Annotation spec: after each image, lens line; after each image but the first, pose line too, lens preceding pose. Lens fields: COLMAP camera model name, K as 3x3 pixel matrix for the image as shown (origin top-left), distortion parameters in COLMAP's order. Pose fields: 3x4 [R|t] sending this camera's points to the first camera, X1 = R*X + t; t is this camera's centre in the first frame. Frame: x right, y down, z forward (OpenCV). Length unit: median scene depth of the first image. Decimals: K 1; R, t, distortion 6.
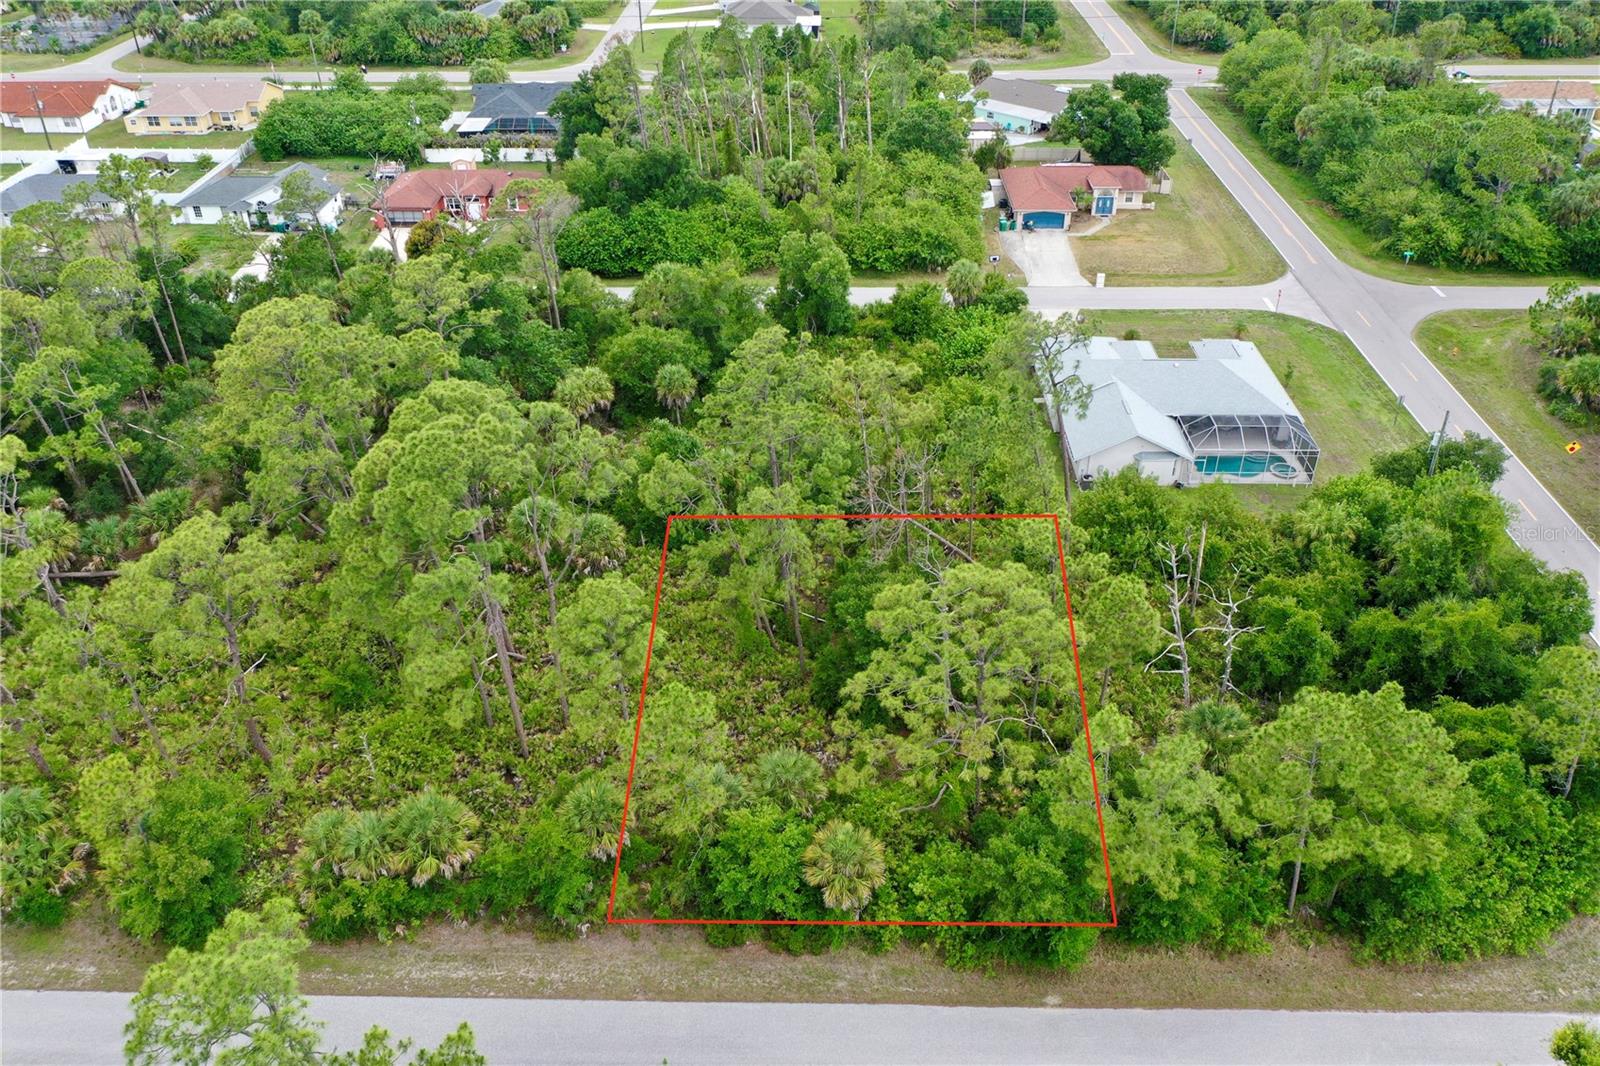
lens RADIAL K [[1262.9, 0, 804.6], [0, 1262.9, 530.5], [0, 0, 1]] dist [-0.003786, -0.002293]
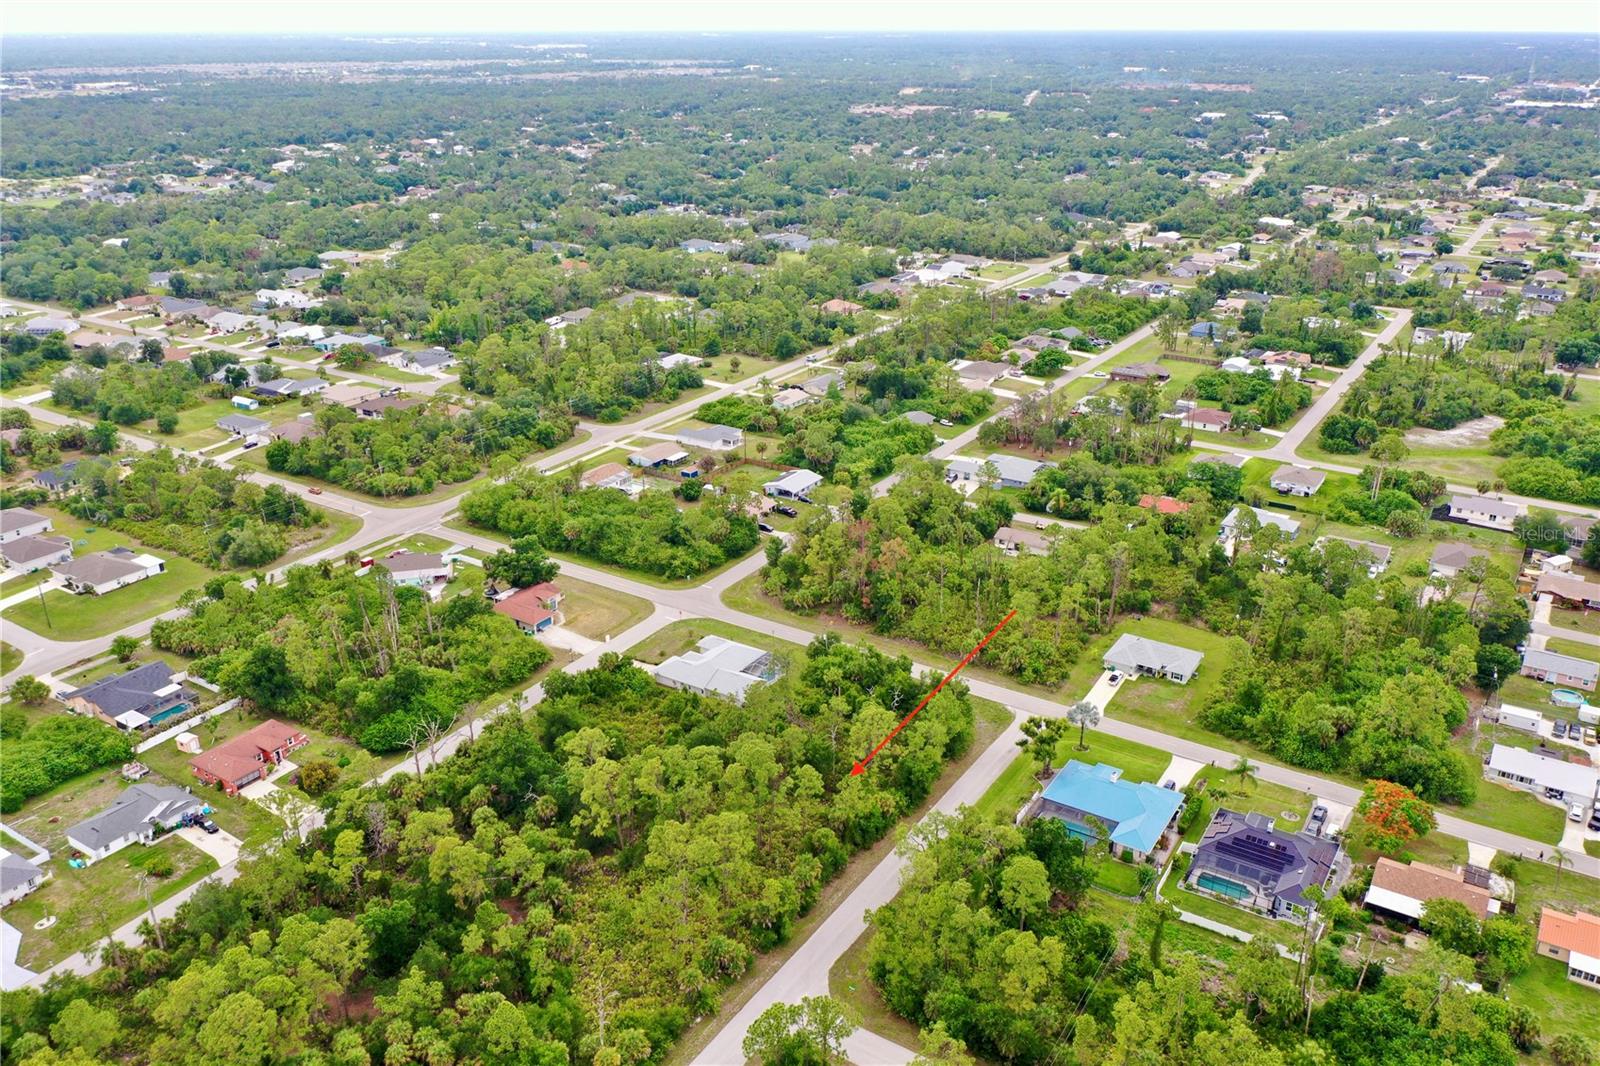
lens RADIAL K [[1262.9, 0, 801.4], [0, 1262.9, 530.1], [0, 0, 1]] dist [-0.003786, -0.002293]
pose [[0.519942, -0.313020, 0.794783, -1.047803], [0.462645, 0.885348, 0.046029, -0.266508], [-0.718067, 0.343769, 0.605146, -0.479409]]
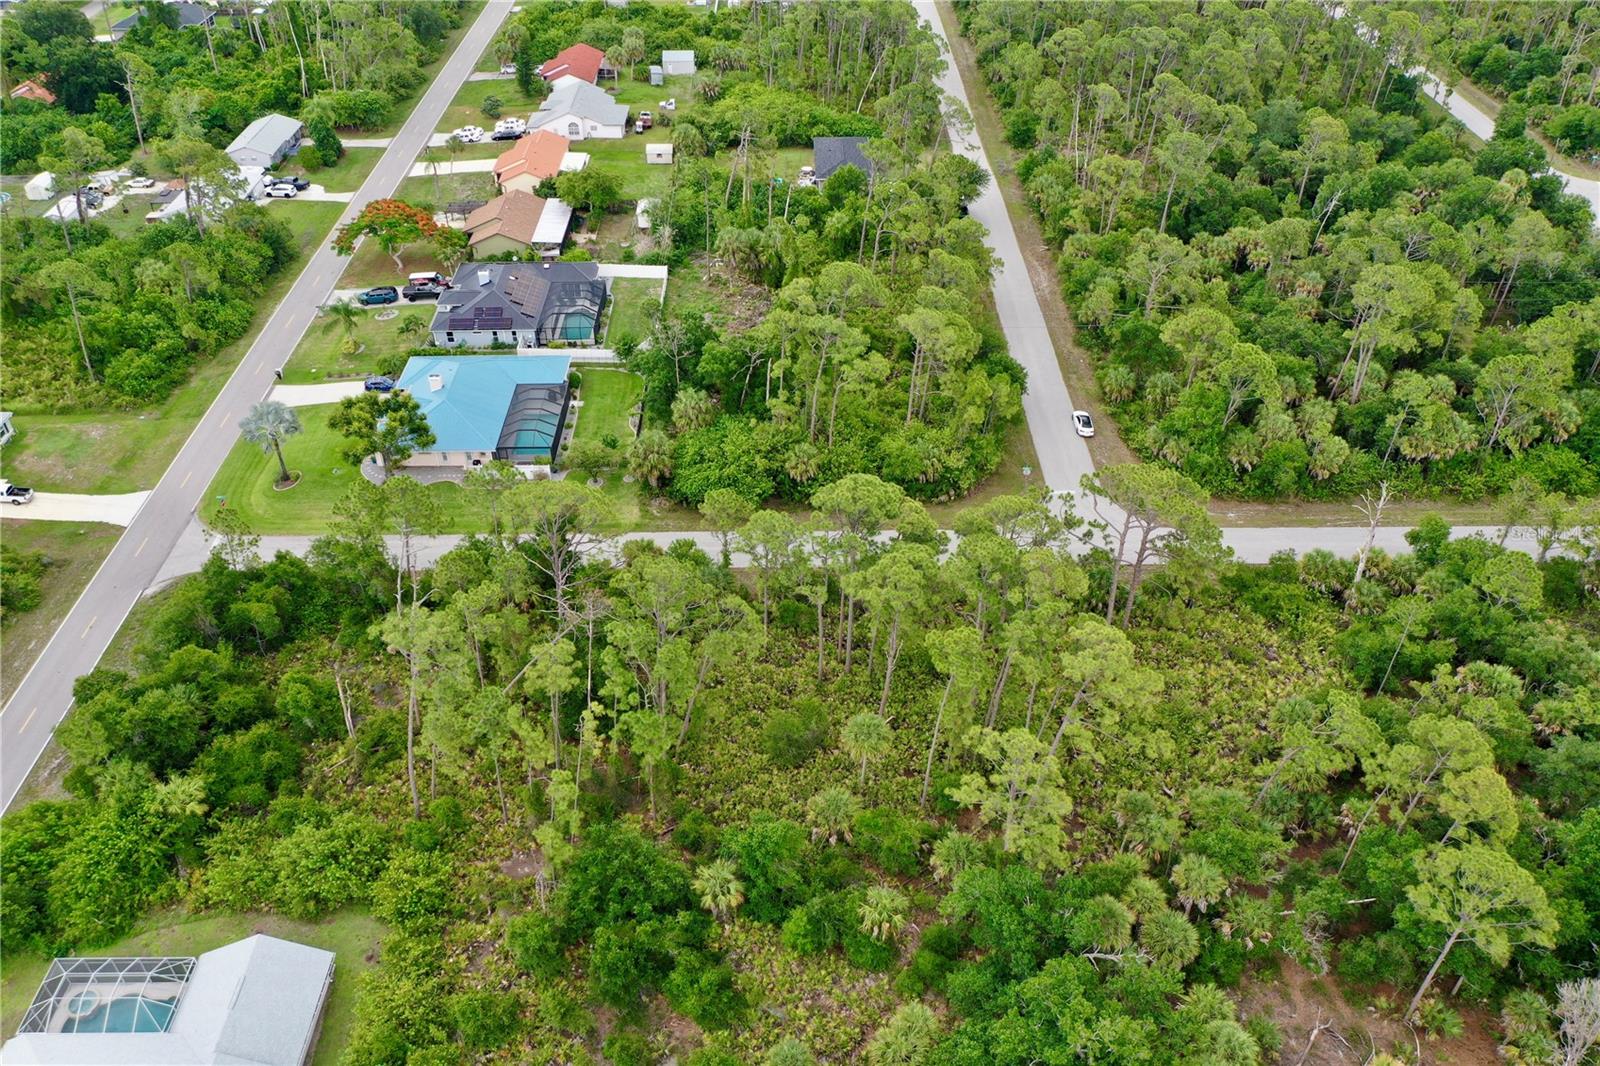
lens RADIAL K [[1262.9, 0, 799.6], [0, 1262.9, 524.8], [0, 0, 1]] dist [-0.003786, -0.002293]
pose [[-0.999497, 0.026568, -0.017298, -0.072426], [-0.007340, 0.336867, 0.941523, -0.642412], [0.030842, 0.941177, -0.336503, 0.649963]]
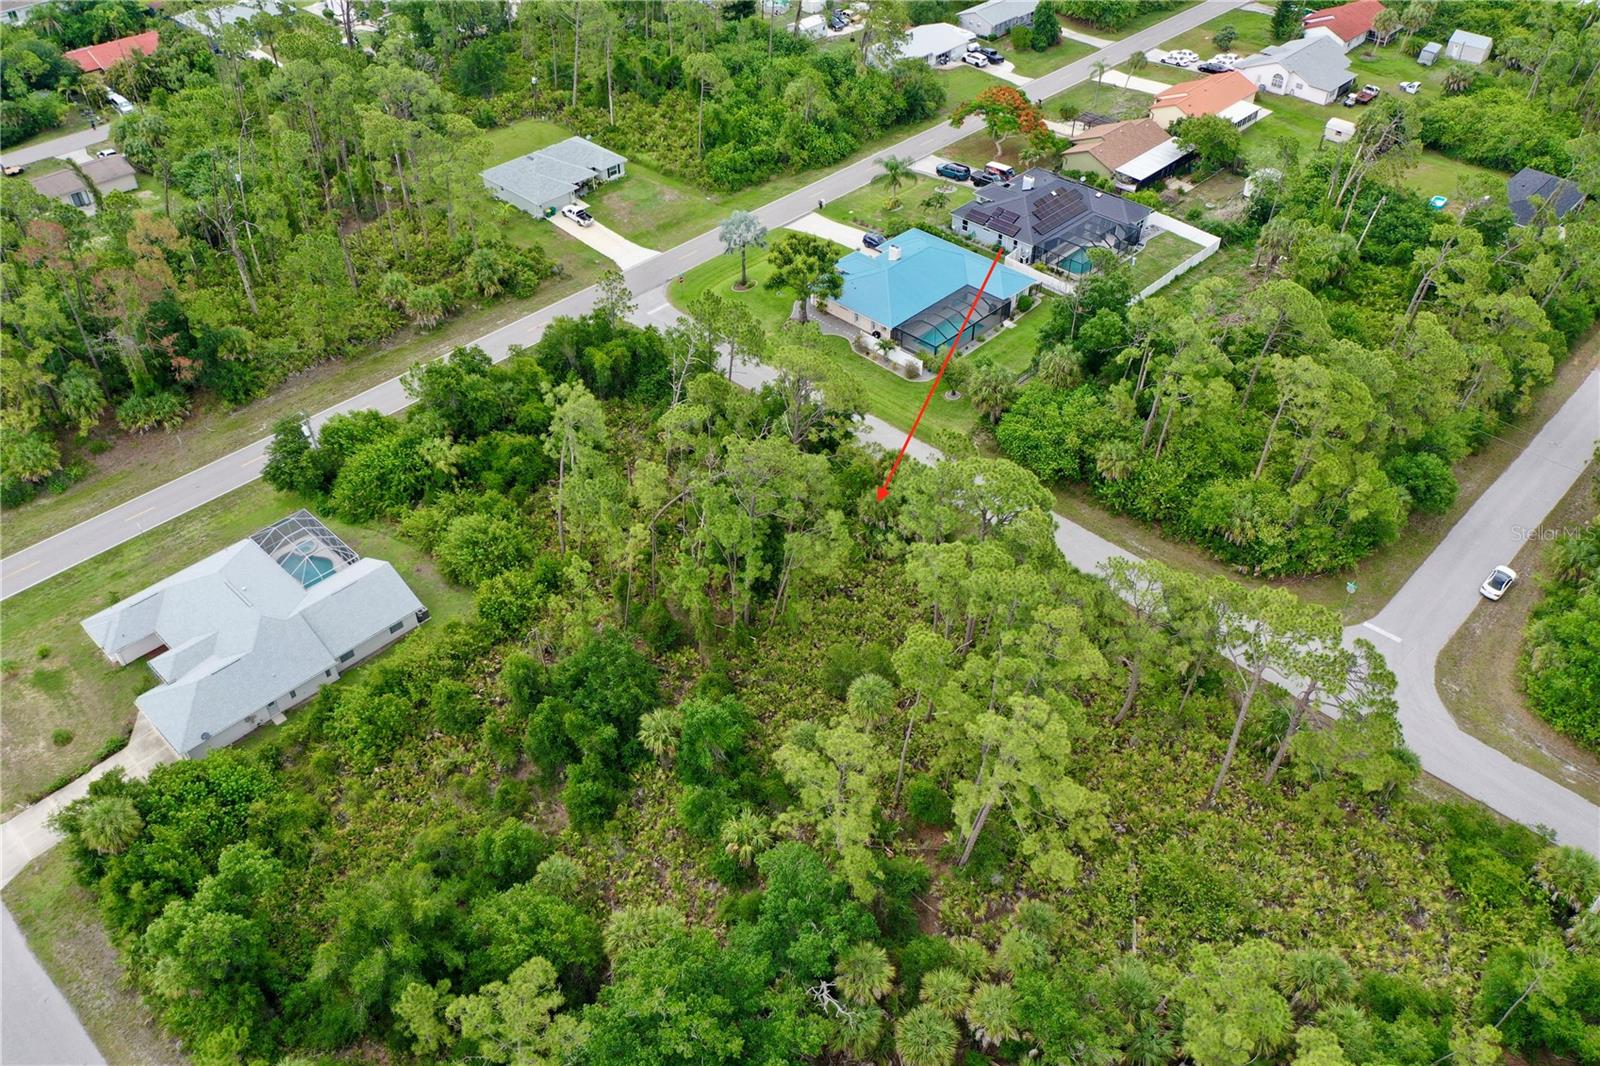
lens RADIAL K [[1262.9, 0, 807.1], [0, 1262.9, 533.8], [0, 0, 1]] dist [-0.003786, -0.002293]
pose [[-0.735853, -0.436251, 0.517886, -0.382346], [0.375113, 0.374115, 0.848132, -0.579195], [-0.563747, 0.818366, -0.111650, 0.556811]]
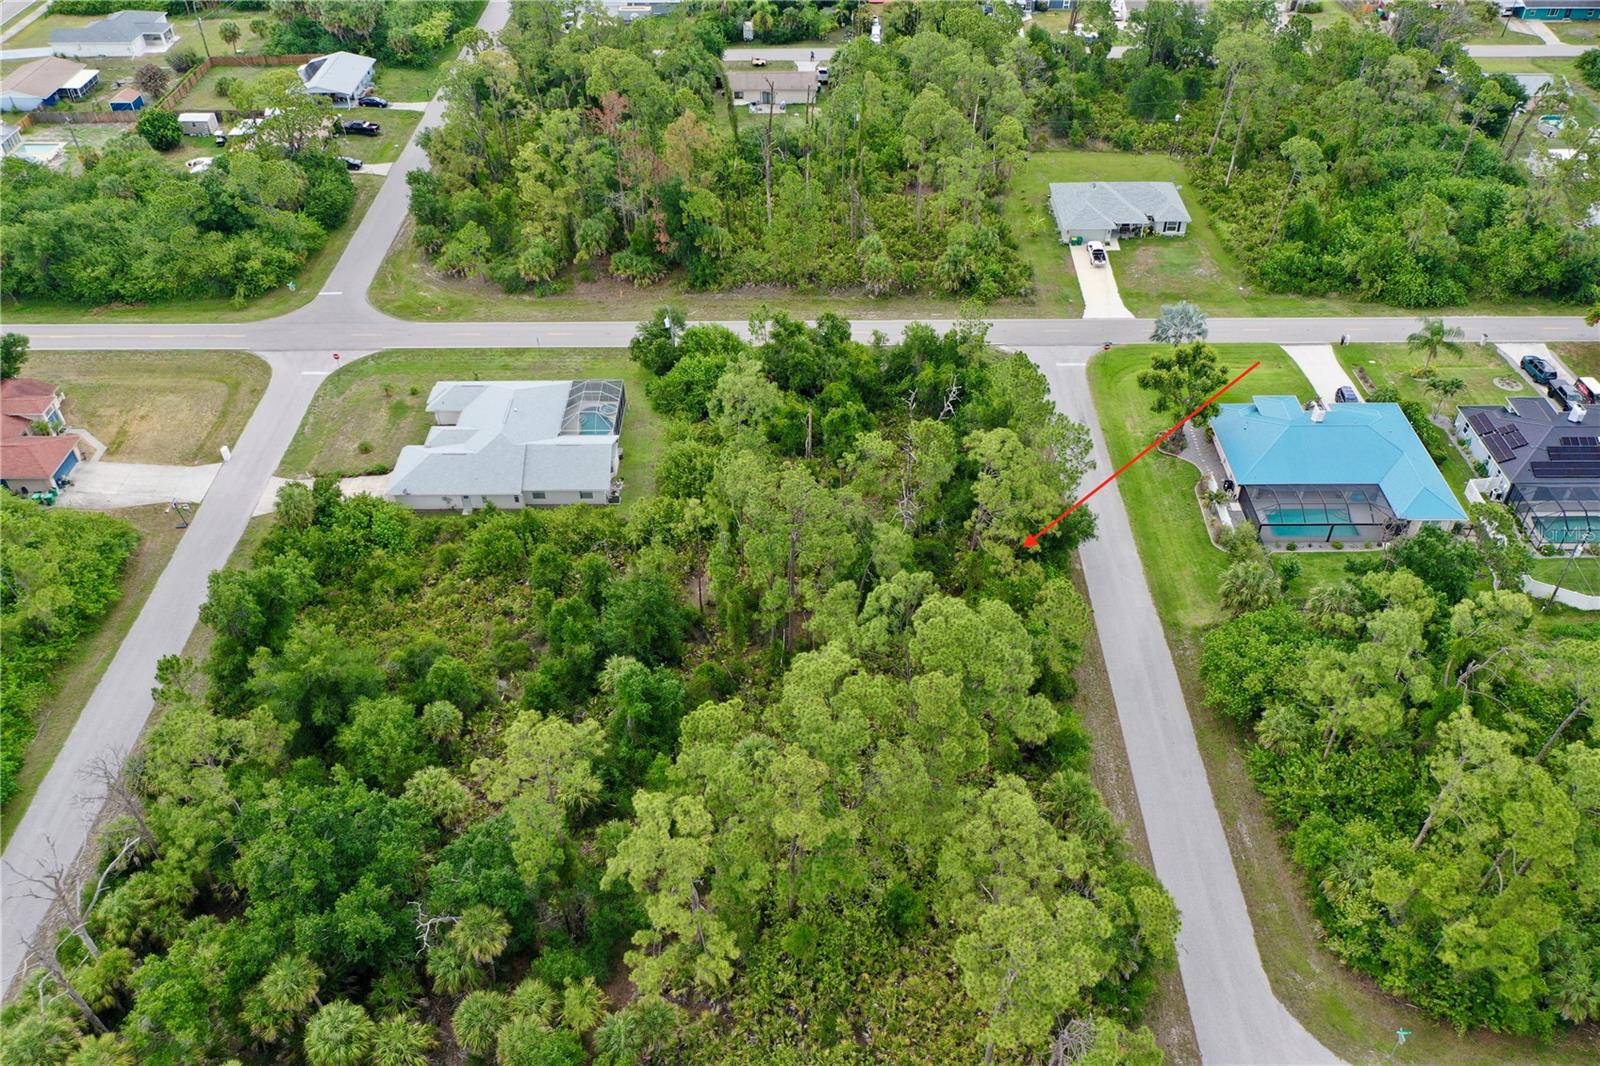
lens RADIAL K [[1262.9, 0, 801.0], [0, 1262.9, 532.0], [0, 0, 1]] dist [-0.003786, -0.002293]
pose [[-0.016453, -0.644196, 0.764684, -0.516798], [0.554351, 0.630604, 0.543170, -0.396601], [-0.832120, 0.432840, 0.346736, 0.255305]]
